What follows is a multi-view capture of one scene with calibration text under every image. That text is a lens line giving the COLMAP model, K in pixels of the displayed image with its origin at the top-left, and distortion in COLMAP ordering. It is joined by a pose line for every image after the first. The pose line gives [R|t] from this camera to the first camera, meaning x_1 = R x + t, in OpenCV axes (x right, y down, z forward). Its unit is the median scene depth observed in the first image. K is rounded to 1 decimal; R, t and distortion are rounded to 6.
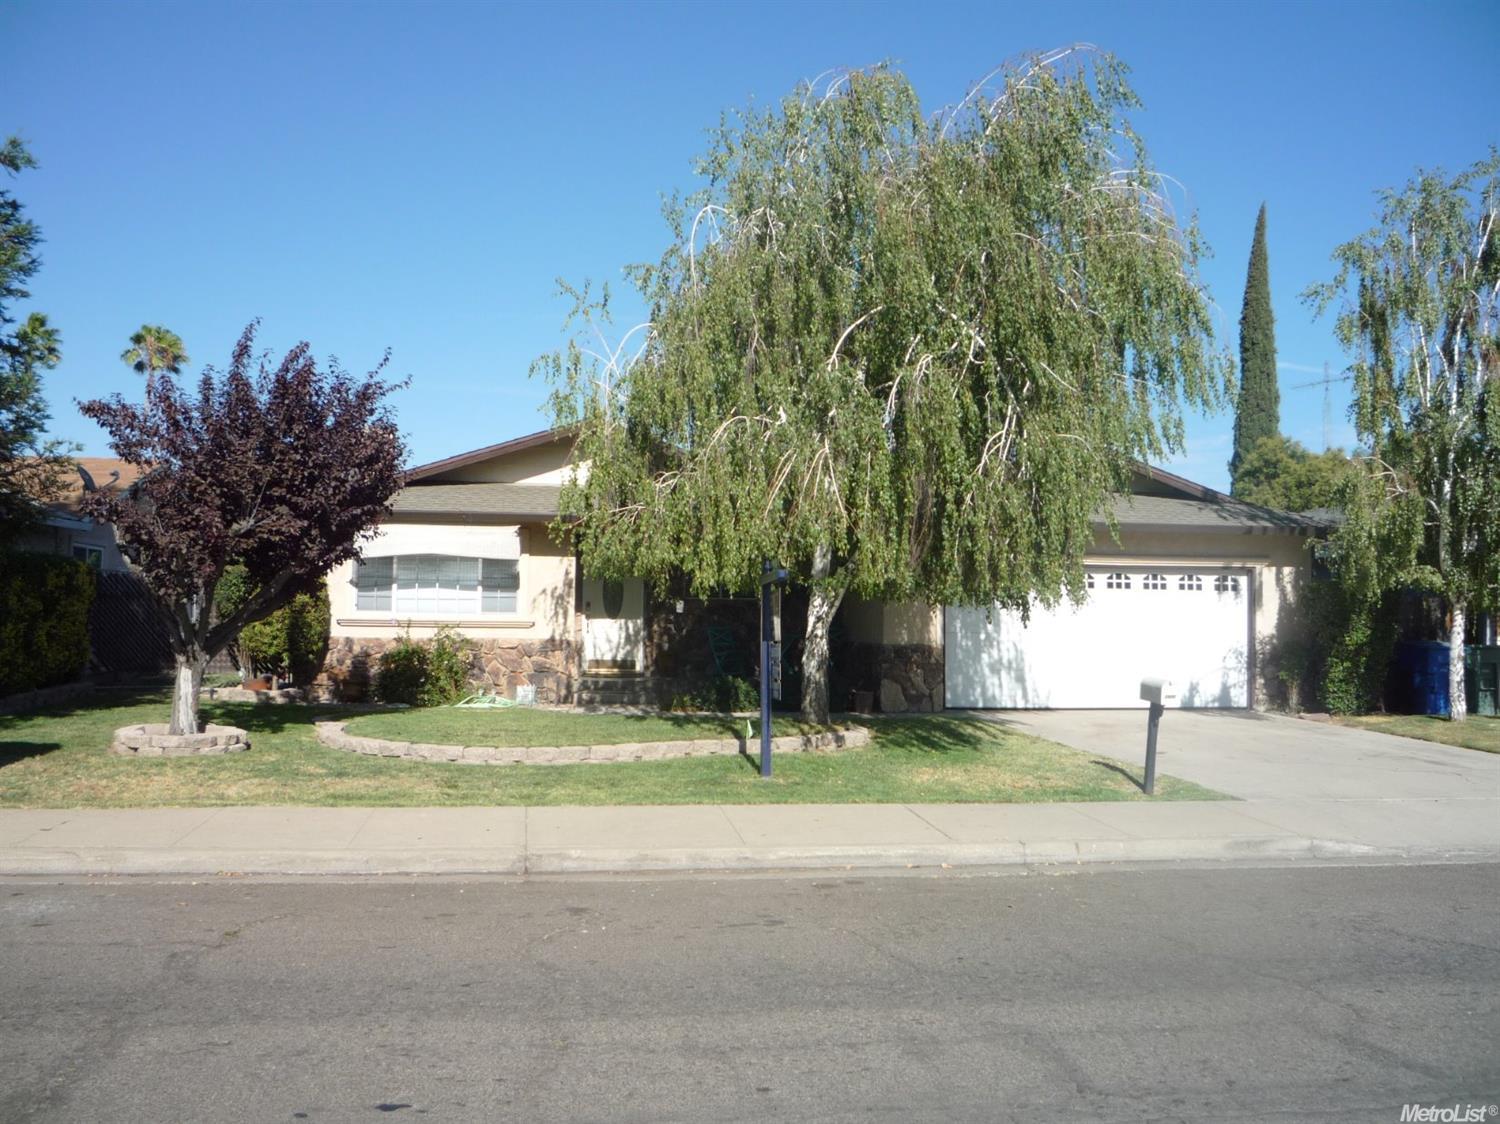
lens RADIAL K [[1287.1, 0, 750.0], [0, 1287.1, 562.0], [0, 0, 1]] dist [-0.068395, 0.047077]
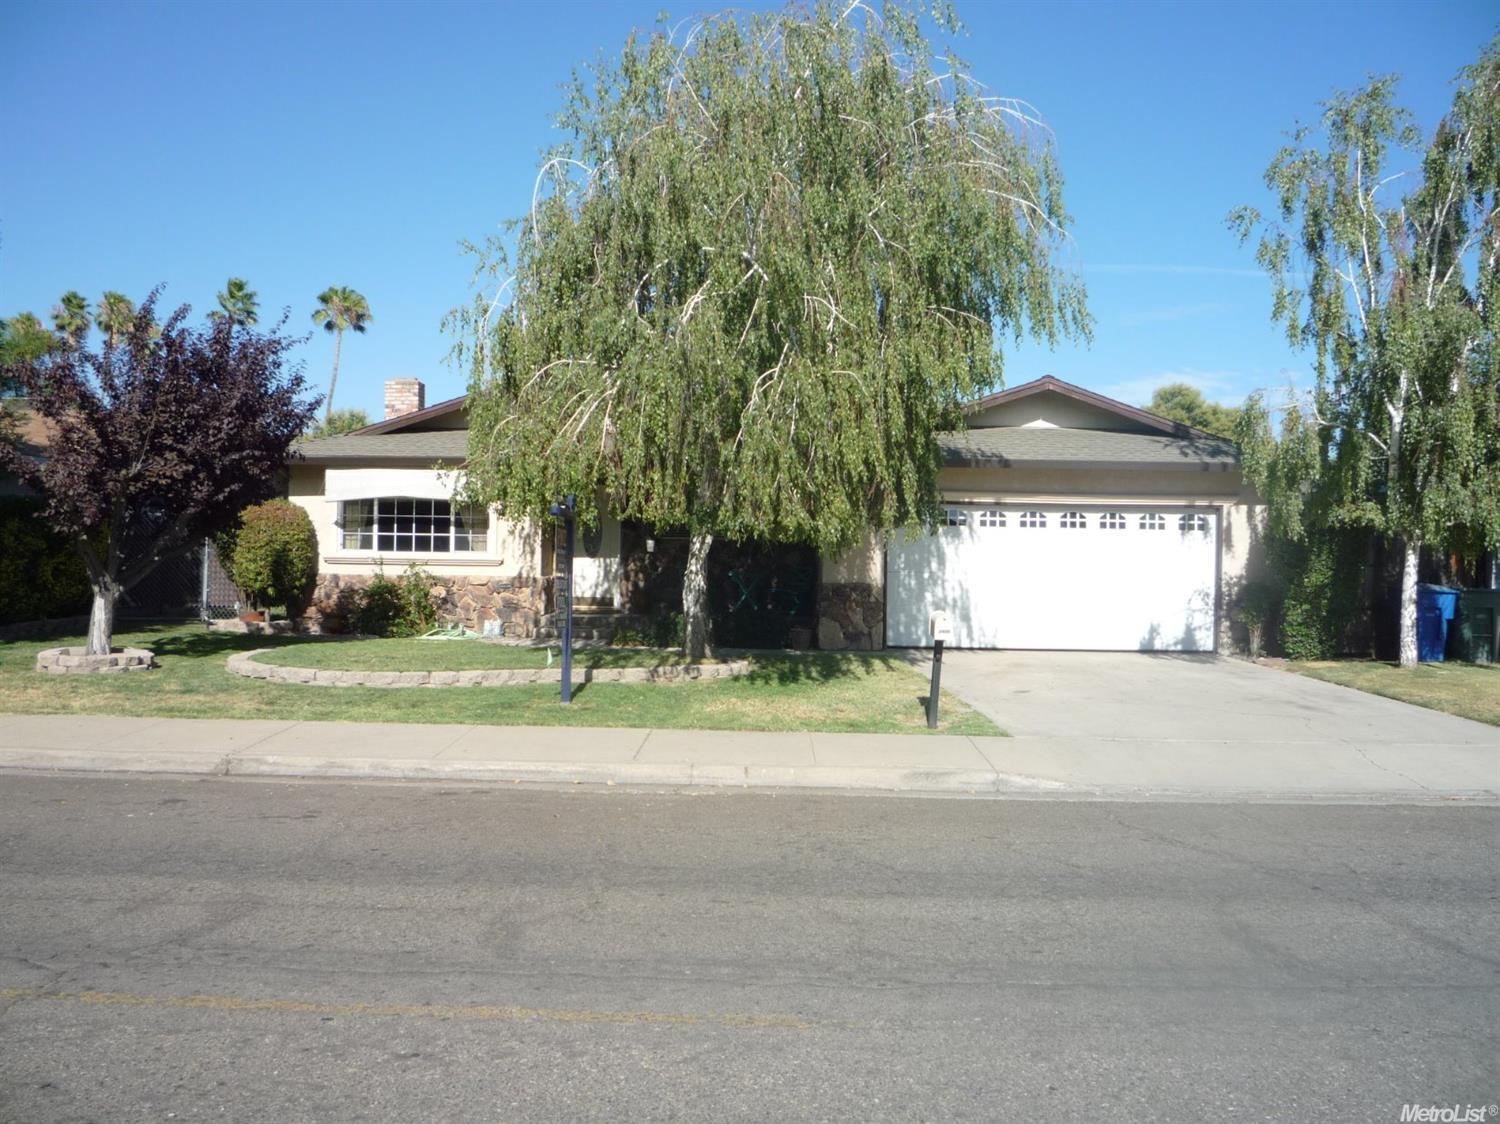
lens RADIAL K [[1287.1, 0, 750.0], [0, 1287.1, 562.0], [0, 0, 1]] dist [-0.068395, 0.047077]
pose [[0.985817, 0.002498, -0.167808, 0.216589], [0.004519, 0.999132, 0.041421, 0.005473], [0.167766, -0.041592, 0.984949, -0.008144]]
